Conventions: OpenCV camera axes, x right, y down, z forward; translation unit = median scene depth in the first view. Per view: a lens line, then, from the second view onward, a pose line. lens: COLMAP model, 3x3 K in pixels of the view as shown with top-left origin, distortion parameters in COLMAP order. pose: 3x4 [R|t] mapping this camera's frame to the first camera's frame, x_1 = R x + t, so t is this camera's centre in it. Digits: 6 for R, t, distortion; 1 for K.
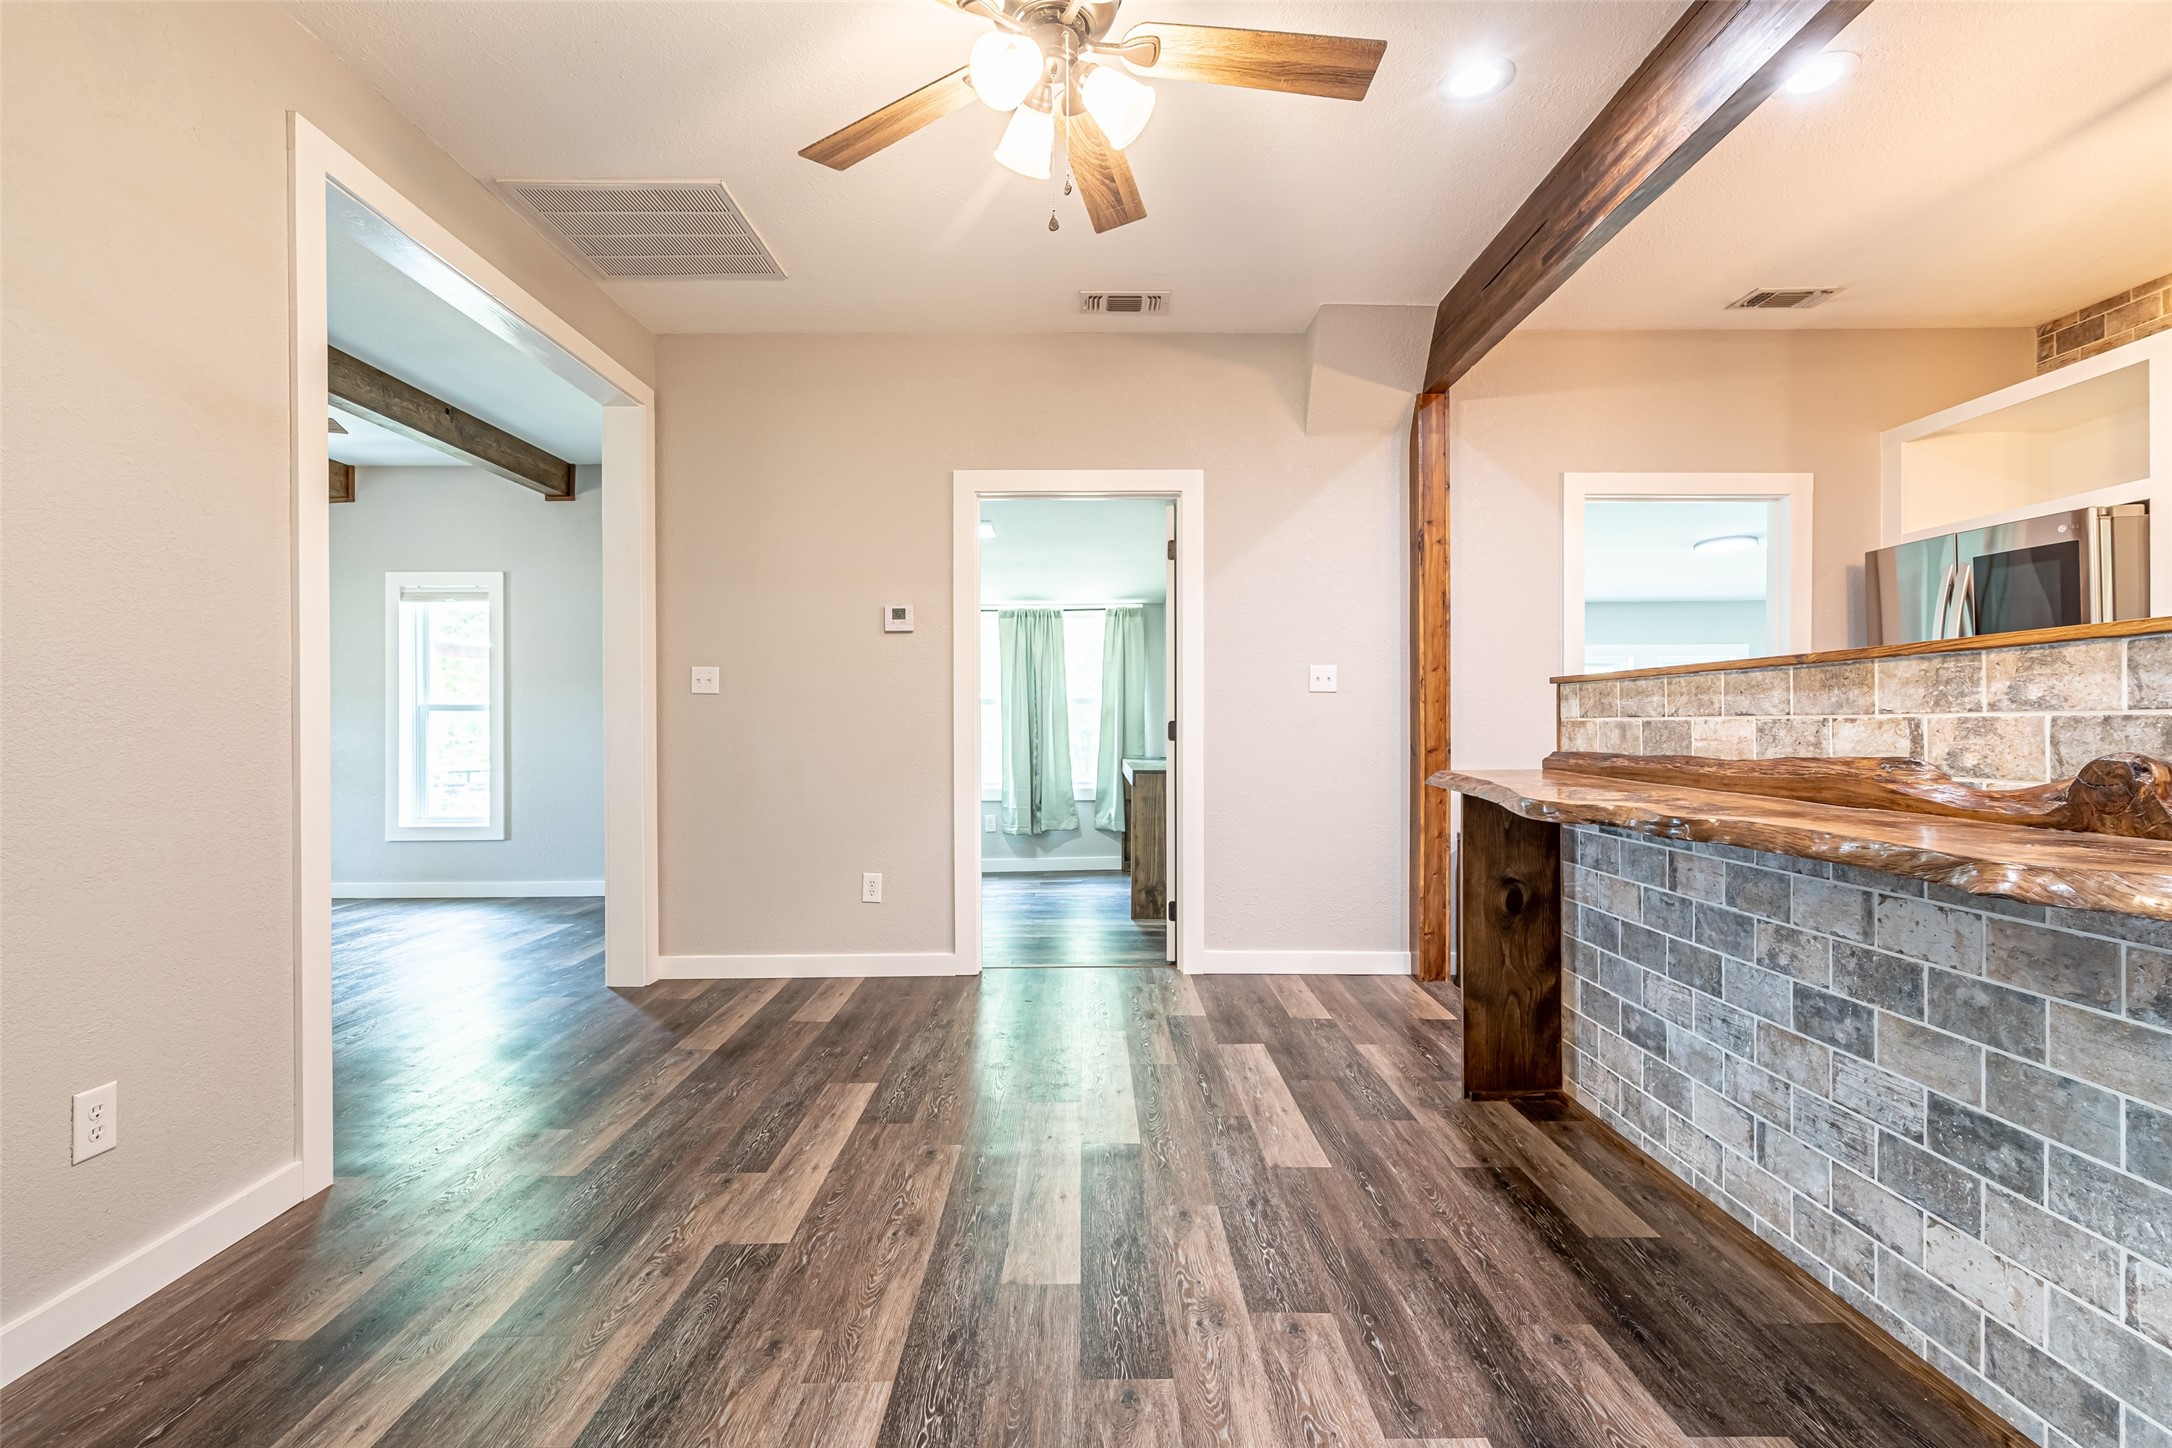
lens RADIAL K [[985.3, 0, 1081.6], [0, 985.3, 729.3], [0, 0, 1]] dist [-0.005154, 0.003763]
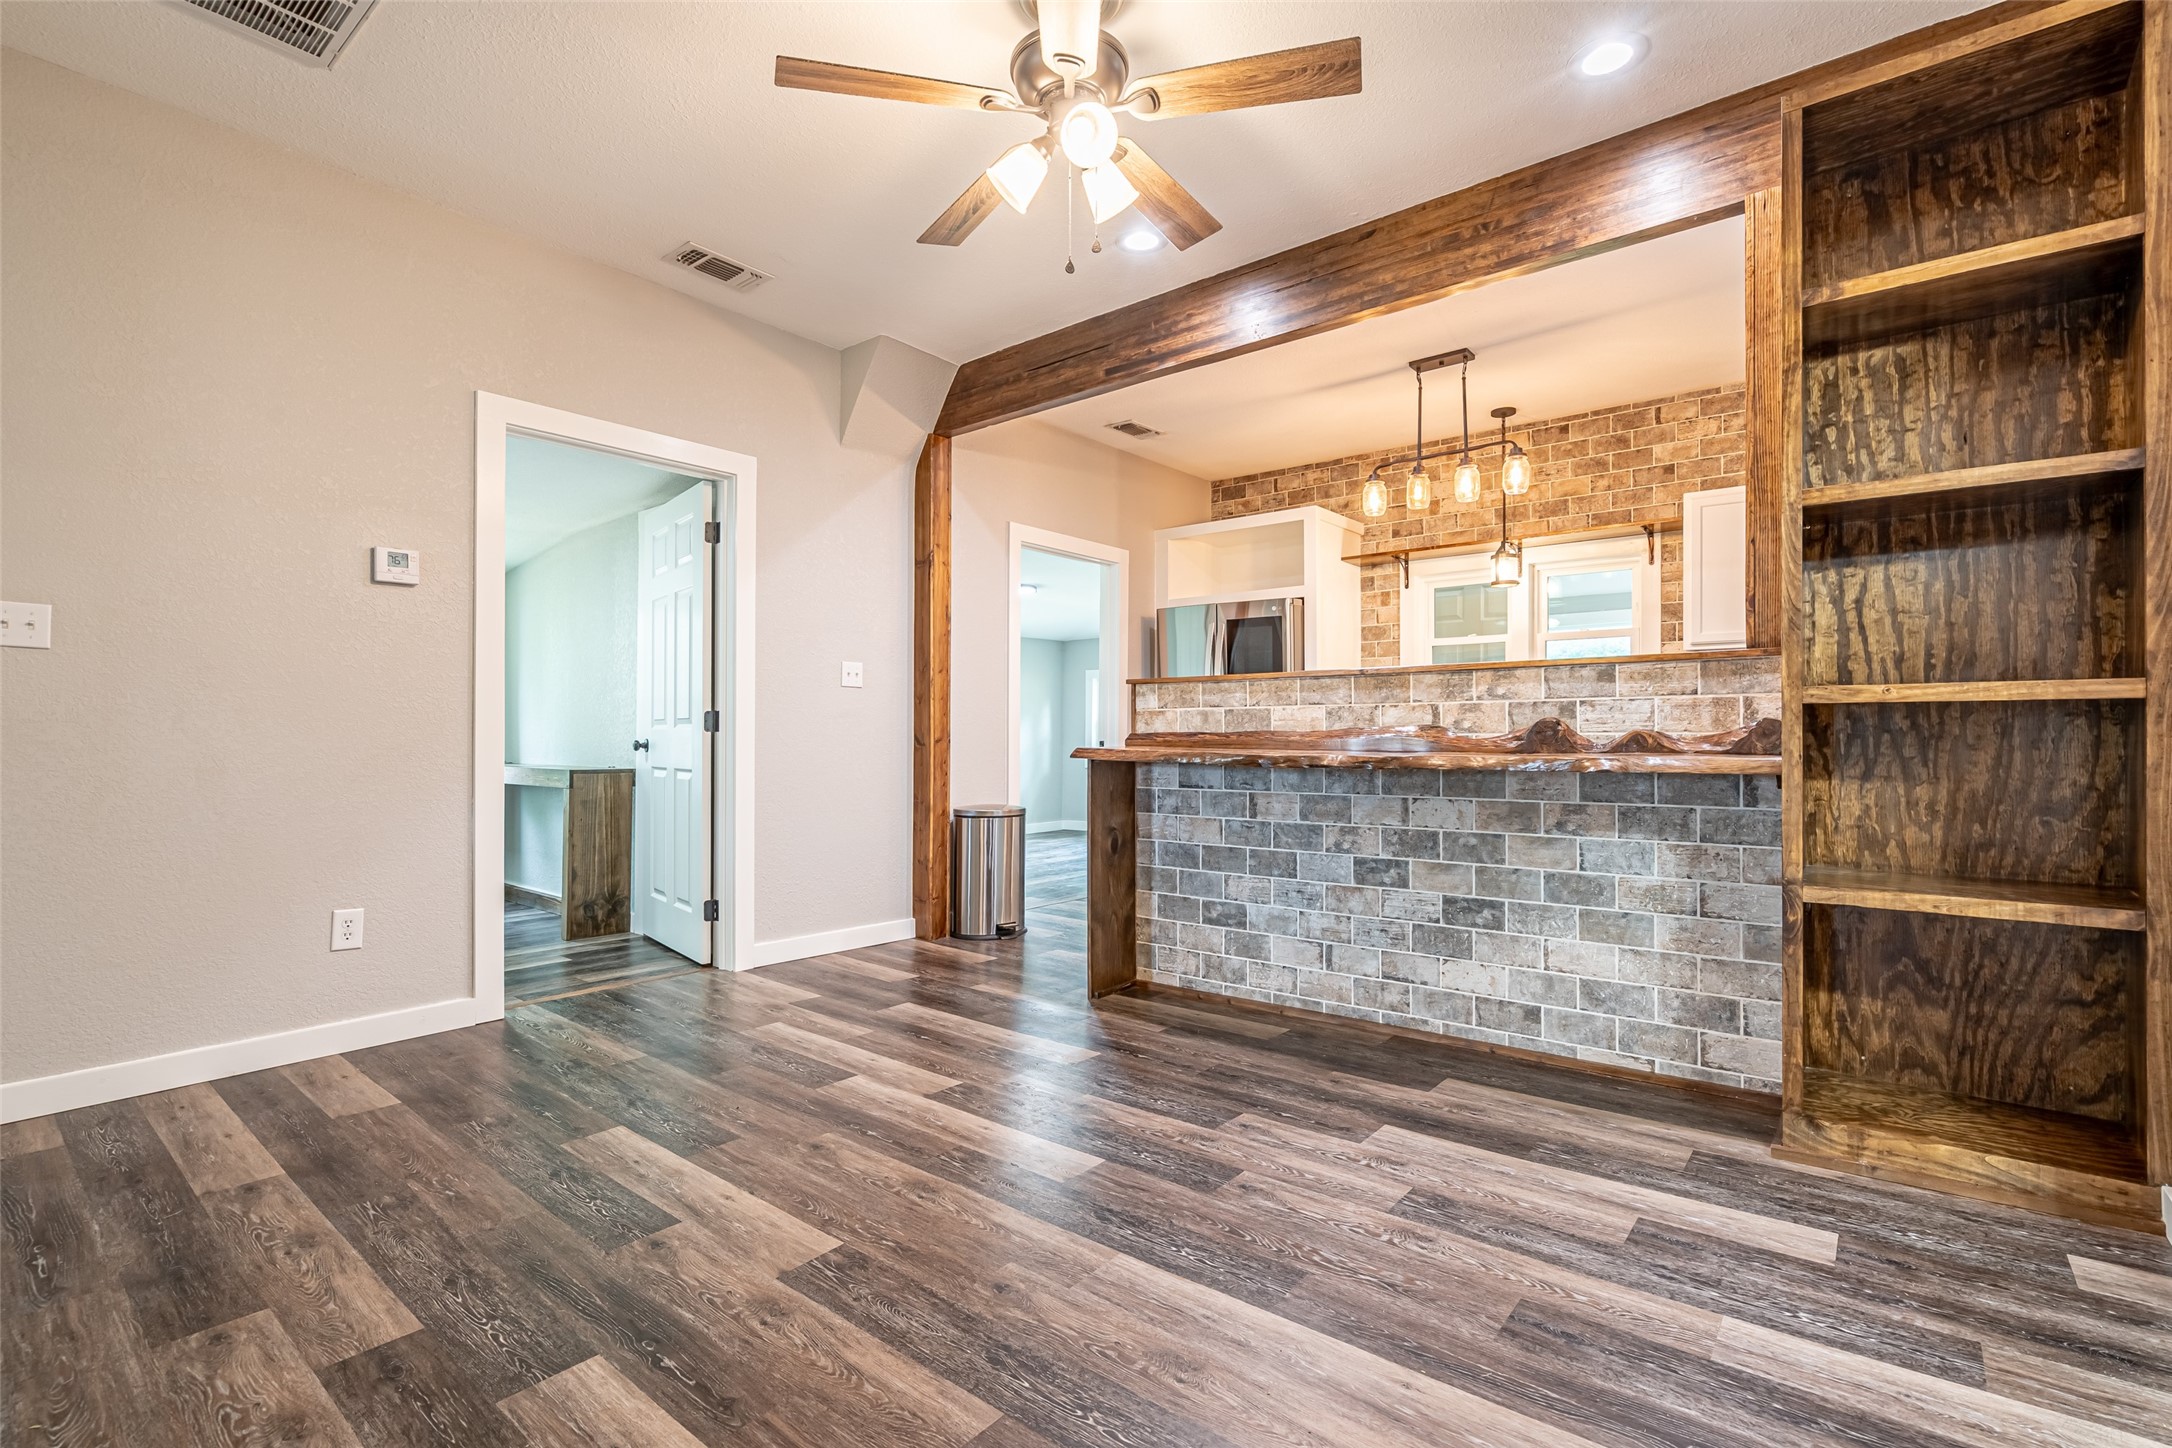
lens RADIAL K [[985.3, 0, 1101.2], [0, 985.3, 733.4], [0, 0, 1]] dist [-0.005154, 0.003763]
pose [[0.638487, 0.005199, 0.769615, -0.700789], [0.003074, 0.999952, -0.009305, 0.040709], [-0.769626, 0.008307, 0.638440, 0.175659]]
